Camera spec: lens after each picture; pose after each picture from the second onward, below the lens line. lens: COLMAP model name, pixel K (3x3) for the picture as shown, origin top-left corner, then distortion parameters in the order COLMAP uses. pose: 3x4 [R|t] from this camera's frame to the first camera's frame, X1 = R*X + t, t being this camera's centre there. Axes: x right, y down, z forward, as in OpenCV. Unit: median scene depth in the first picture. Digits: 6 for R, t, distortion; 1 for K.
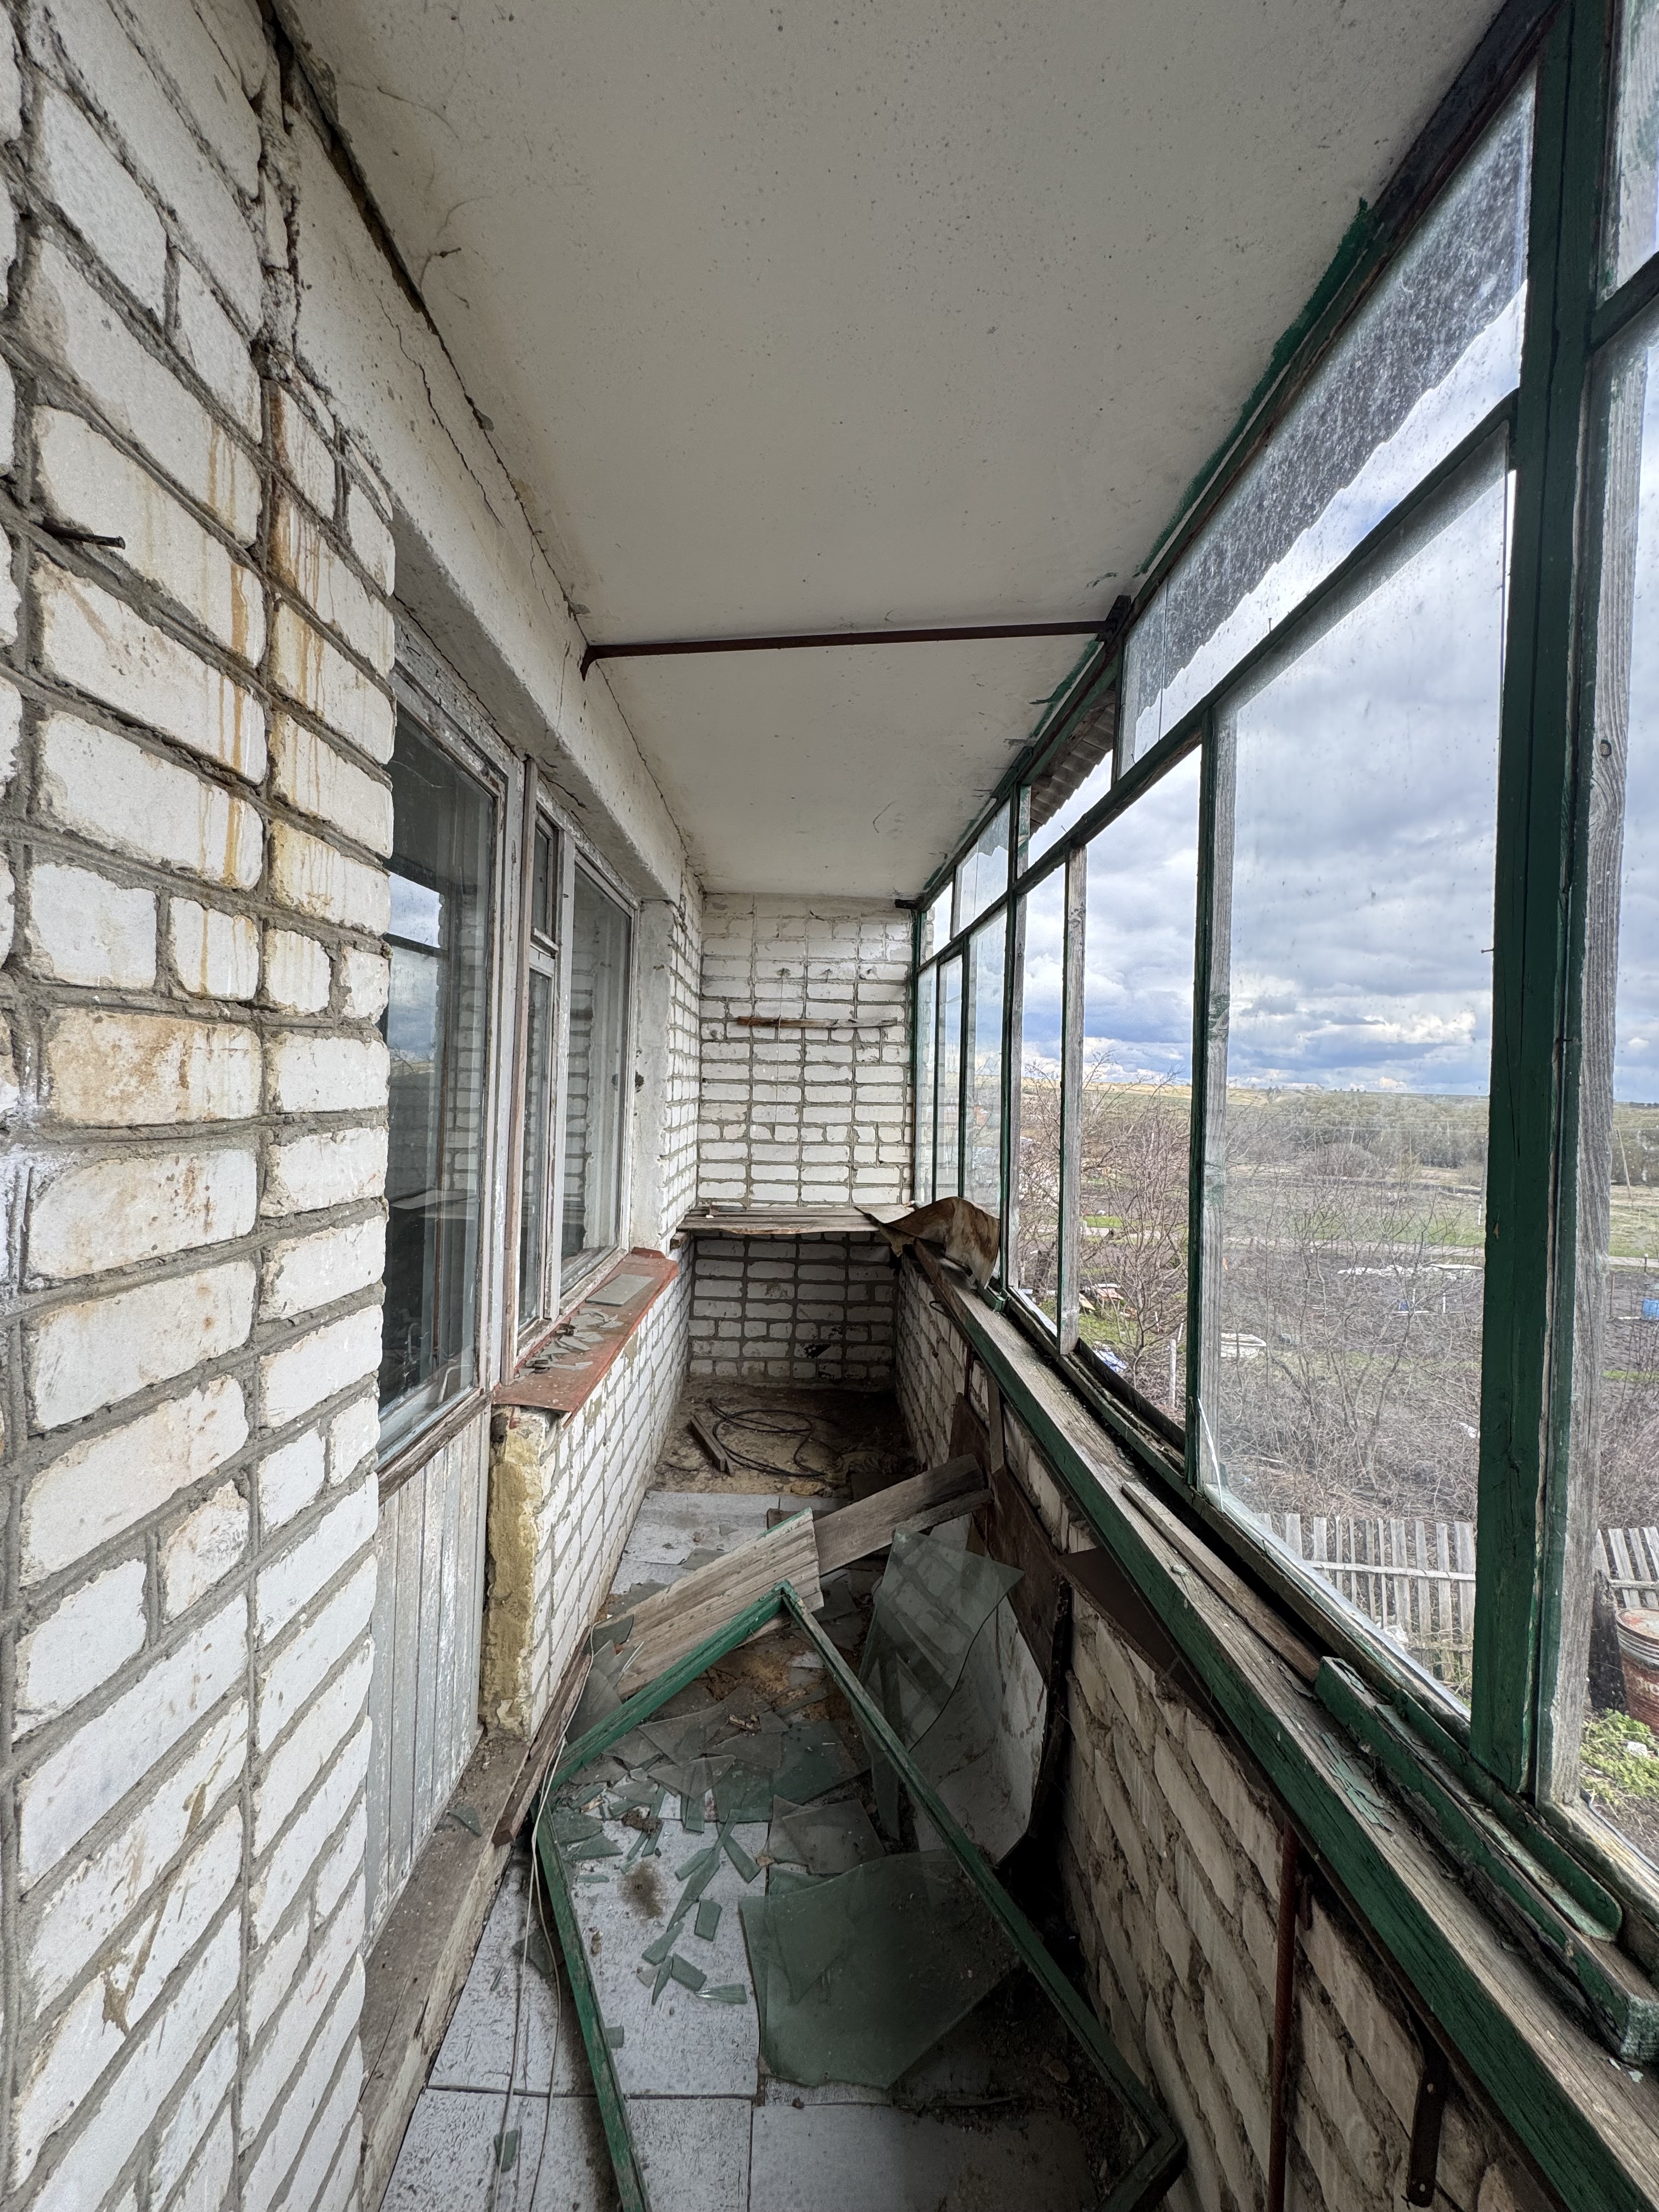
lens RADIAL K [[879.5, 0, 827.5], [0, 879.5, 1097.7], [0, 0, 1]] dist [-0.003451, 0.000806]
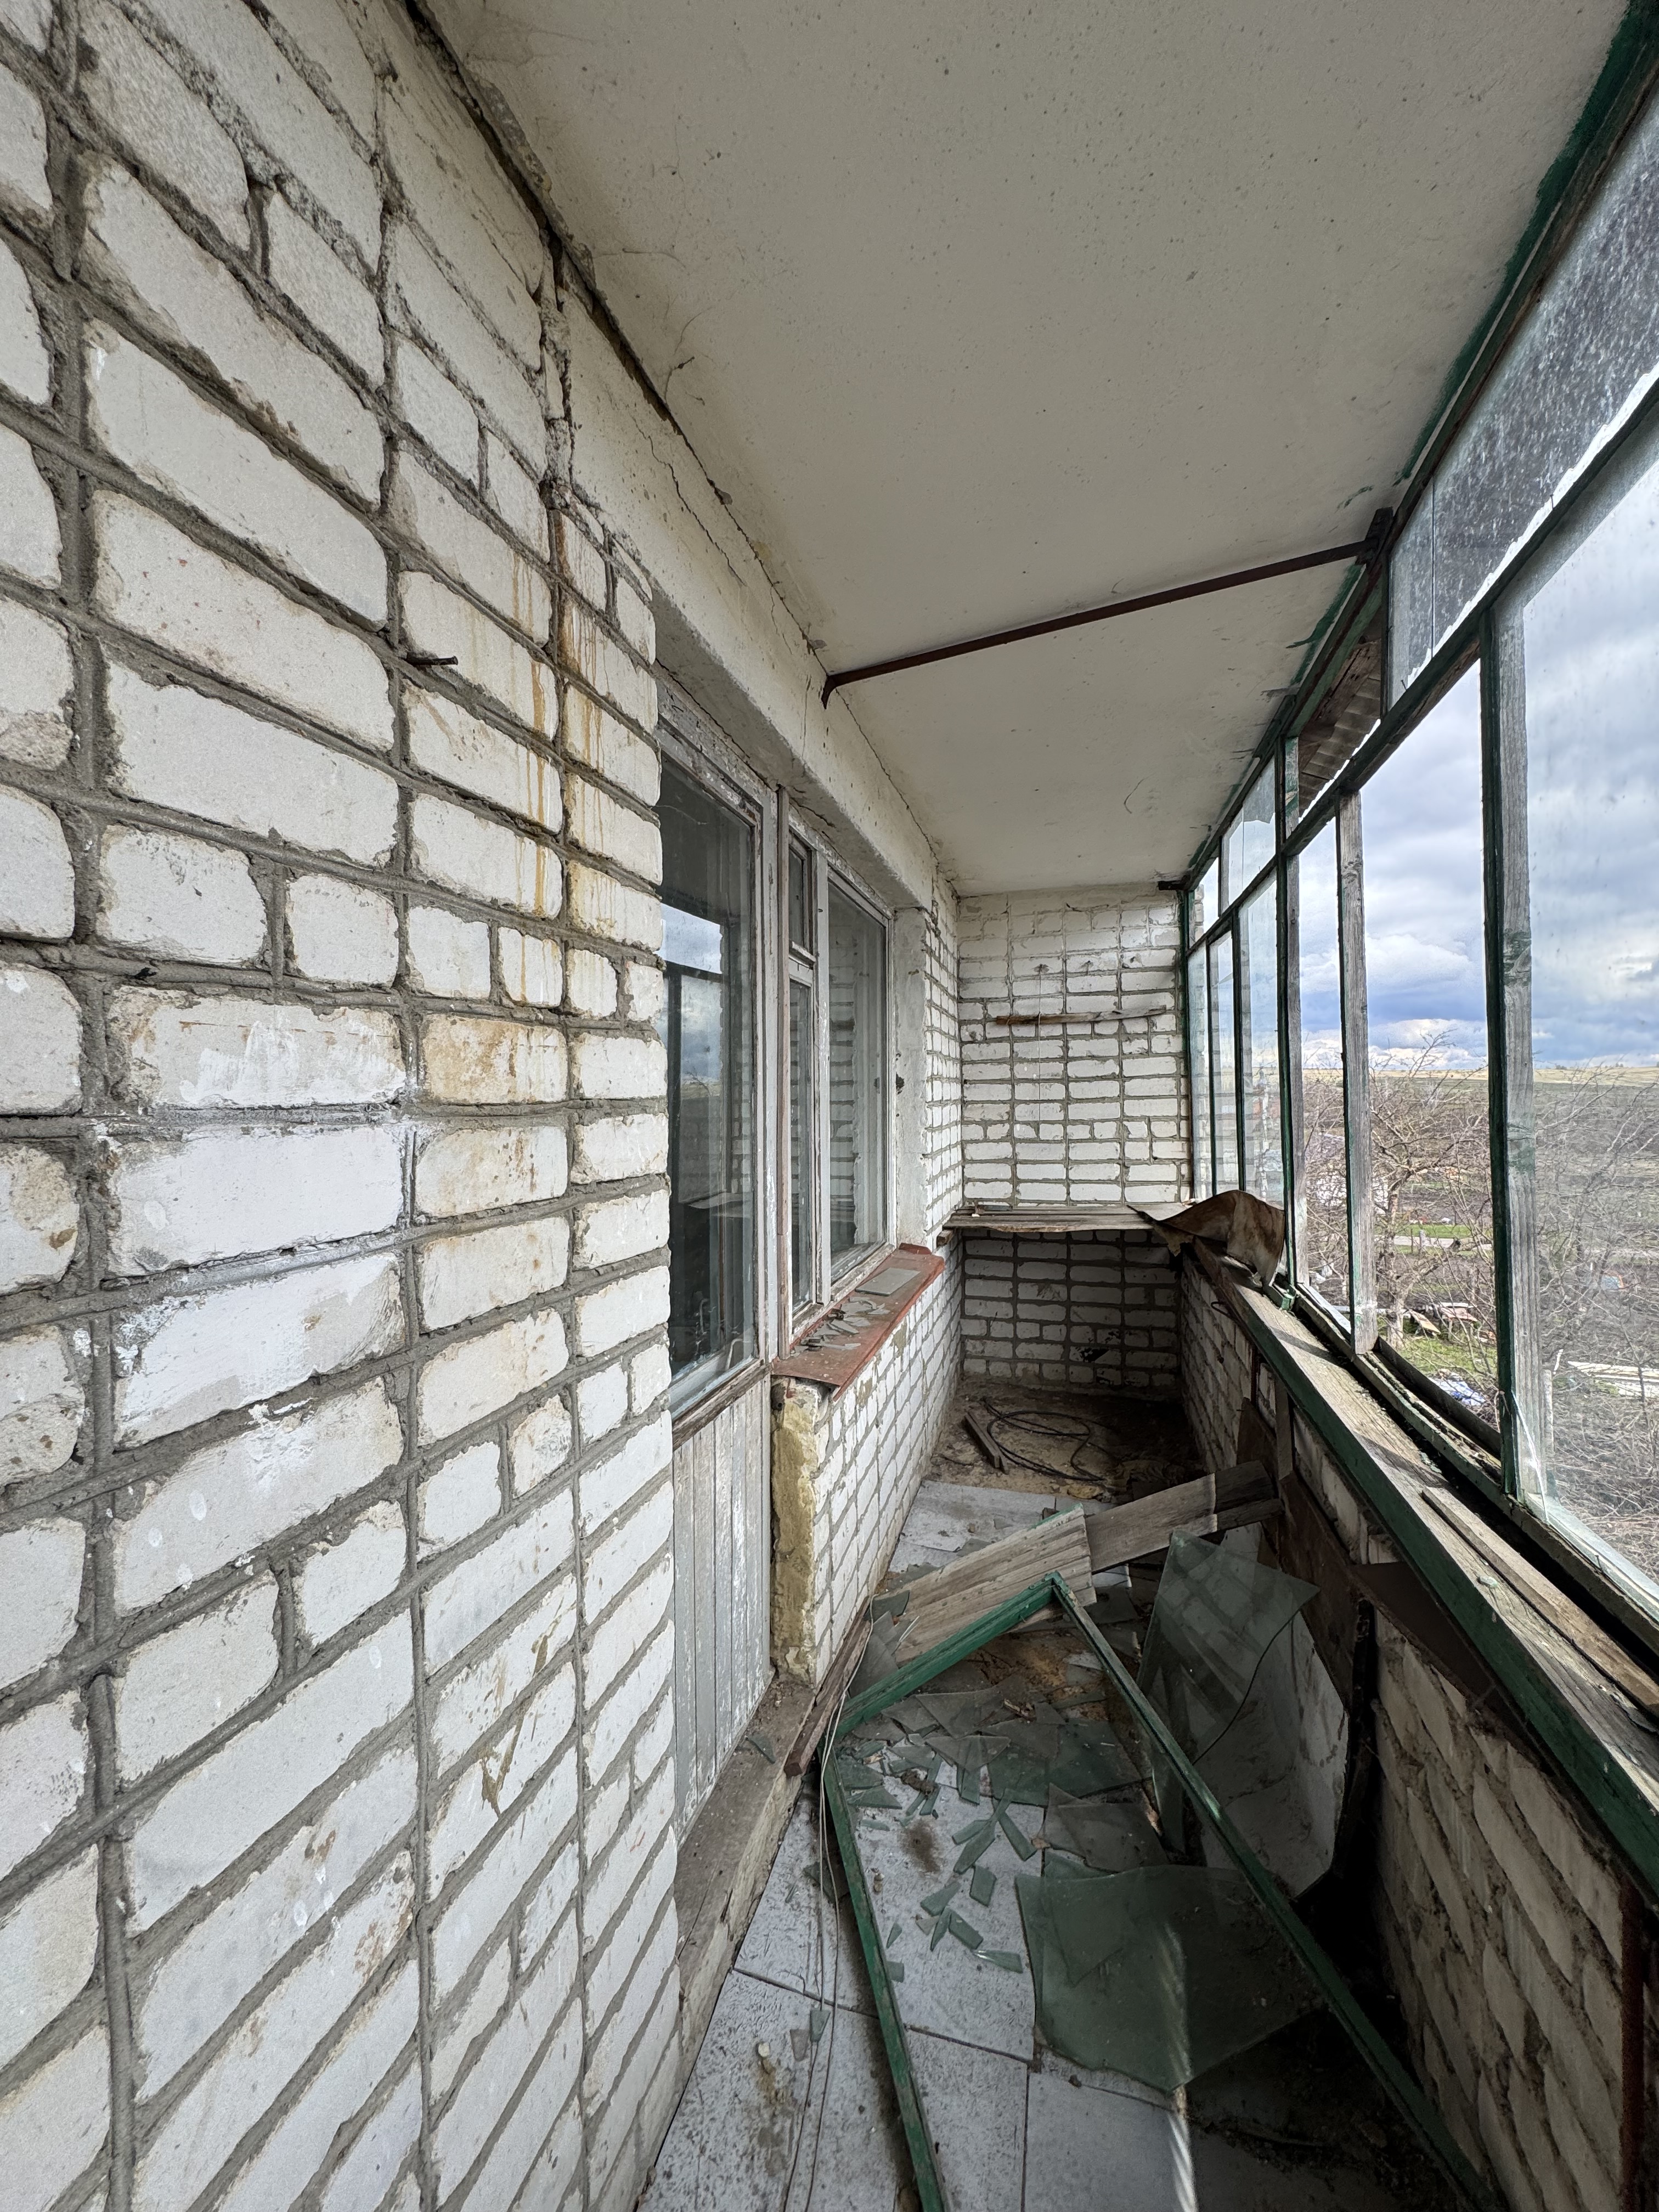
lens RADIAL K [[879.5, 0, 825.5], [0, 879.5, 1099.1], [0, 0, 1]] dist [-0.003451, 0.000806]
pose [[0.951003, -0.042700, -0.306220, 0.051438], [0.039419, 0.999080, -0.016895, 0.036340], [0.306659, 0.003996, 0.951811, -0.043715]]
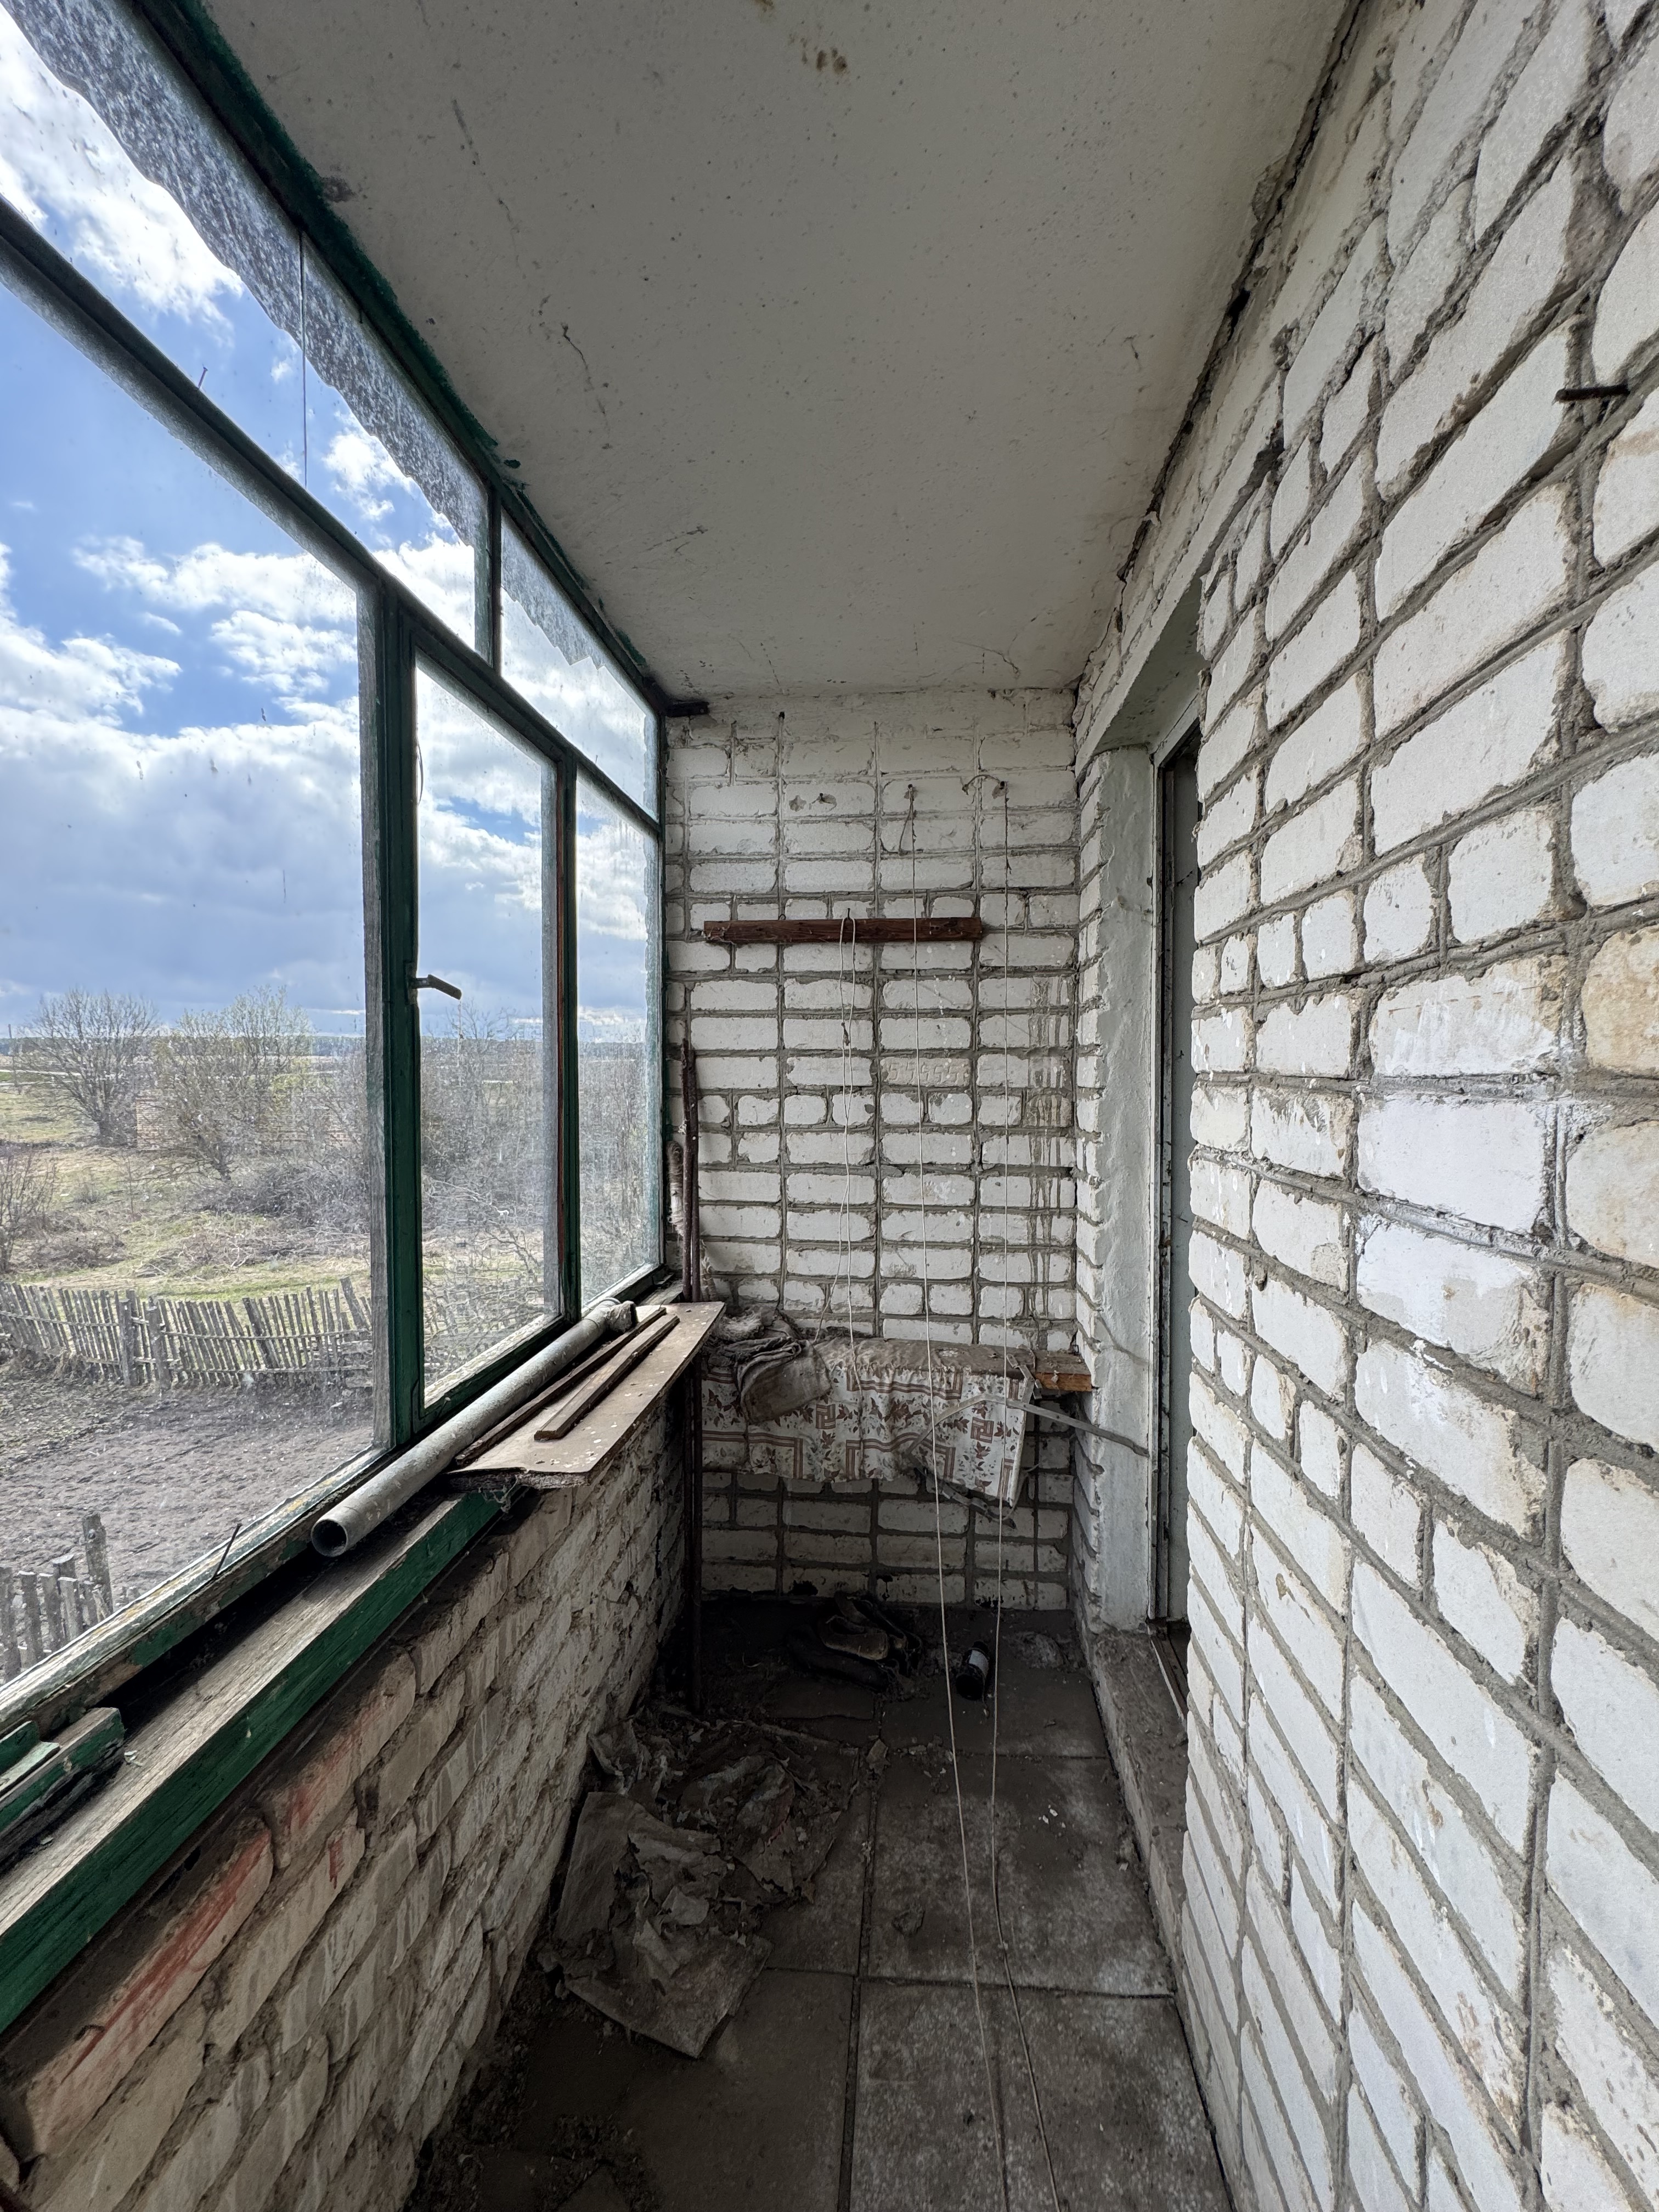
lens RADIAL K [[879.5, 0, 829.5], [0, 879.5, 1100.7], [0, 0, 1]] dist [-0.003451, 0.000806]
pose [[-0.989934, -0.035526, 0.137002, -0.117786], [-0.030287, 0.998735, 0.040138, 0.023661], [-0.138254, 0.035584, -0.989757, 0.976885]]
